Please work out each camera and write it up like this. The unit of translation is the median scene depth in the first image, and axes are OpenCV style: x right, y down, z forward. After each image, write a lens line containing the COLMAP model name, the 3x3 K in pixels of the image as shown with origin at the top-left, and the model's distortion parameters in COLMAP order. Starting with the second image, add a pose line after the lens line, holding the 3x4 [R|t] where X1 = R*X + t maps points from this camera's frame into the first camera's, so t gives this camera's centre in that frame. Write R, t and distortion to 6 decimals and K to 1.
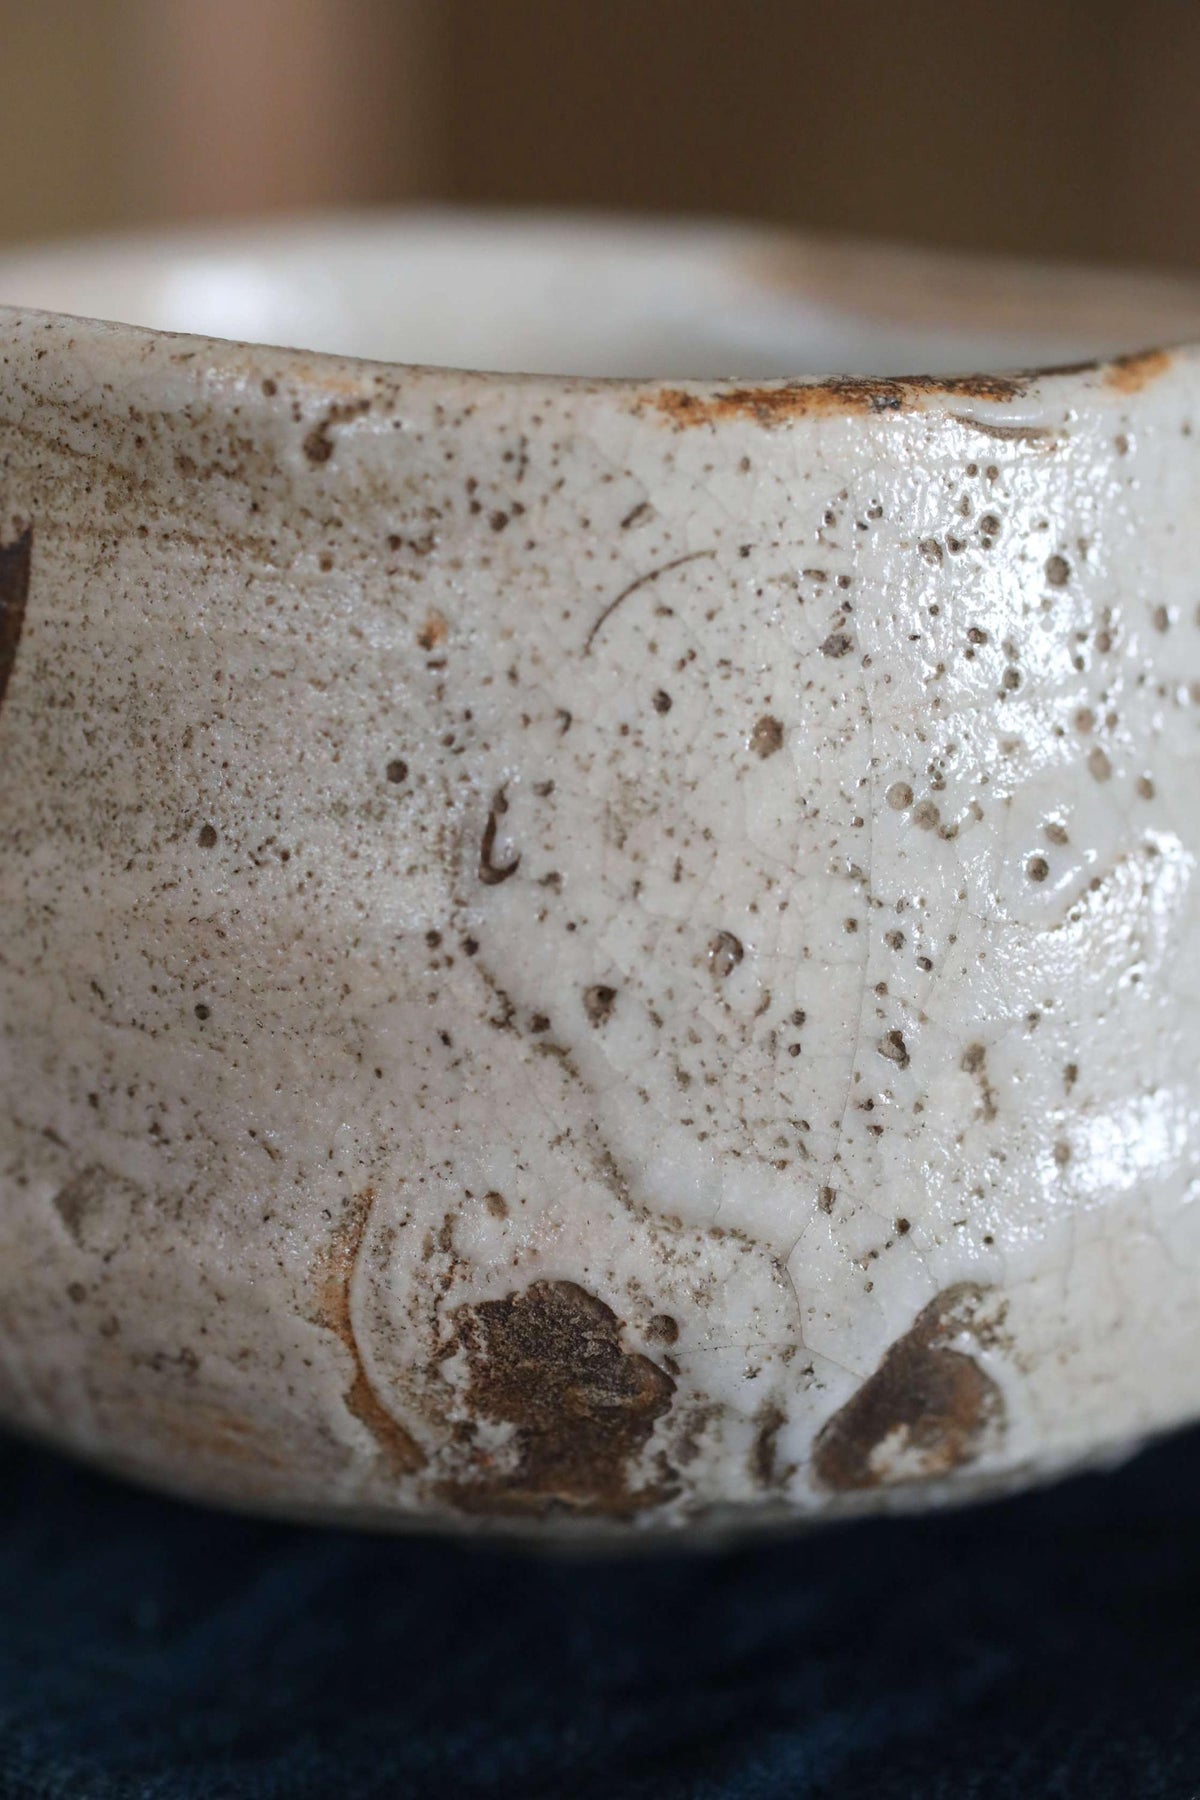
lens RADIAL K [[3159.6, 0, 600.0], [0, 3159.6, 900.0], [0, 0, 1]] dist [0.017595, 0.099163]
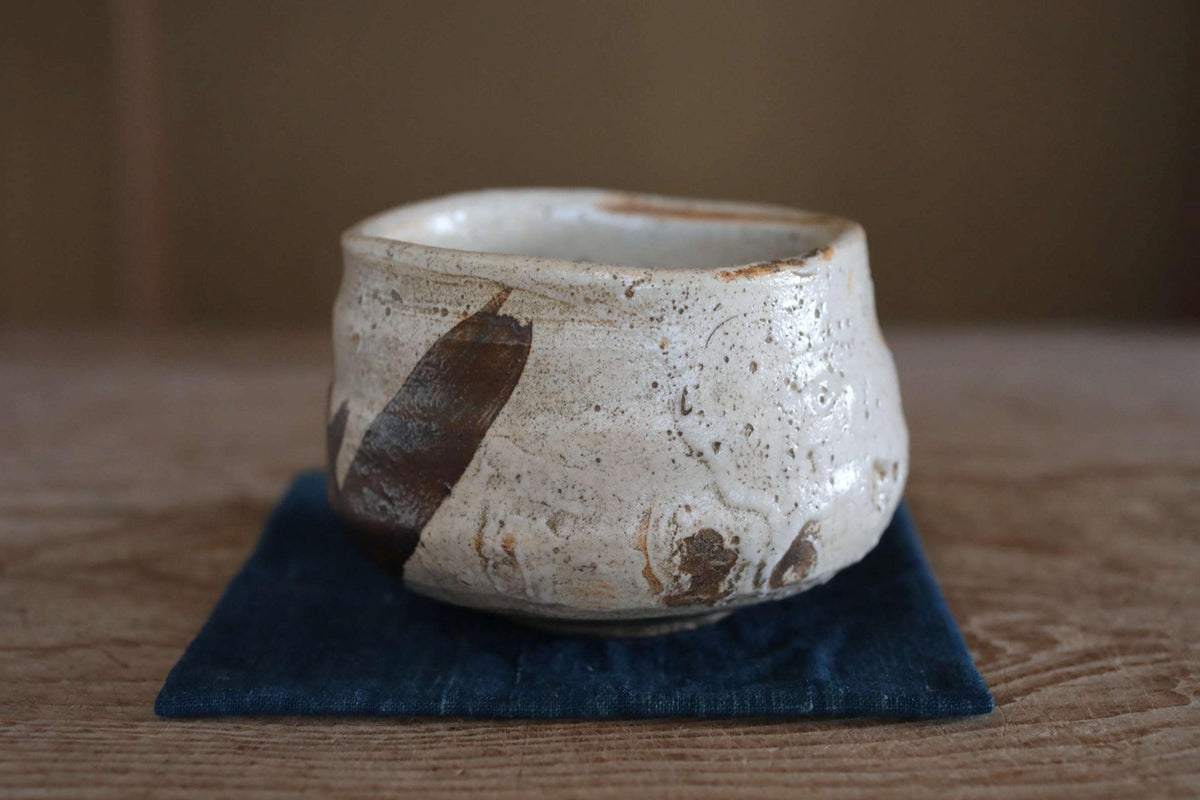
lens RADIAL K [[1939.4, 0, 600.0], [0, 1939.4, 400.0], [0, 0, 1]] dist [-0.050248, 1.313464]
pose [[0.958017, -0.076922, 0.276201, -0.691337], [0.084092, 0.996357, -0.014192, 0.000735], [-0.274103, 0.036823, 0.960995, -0.993732]]
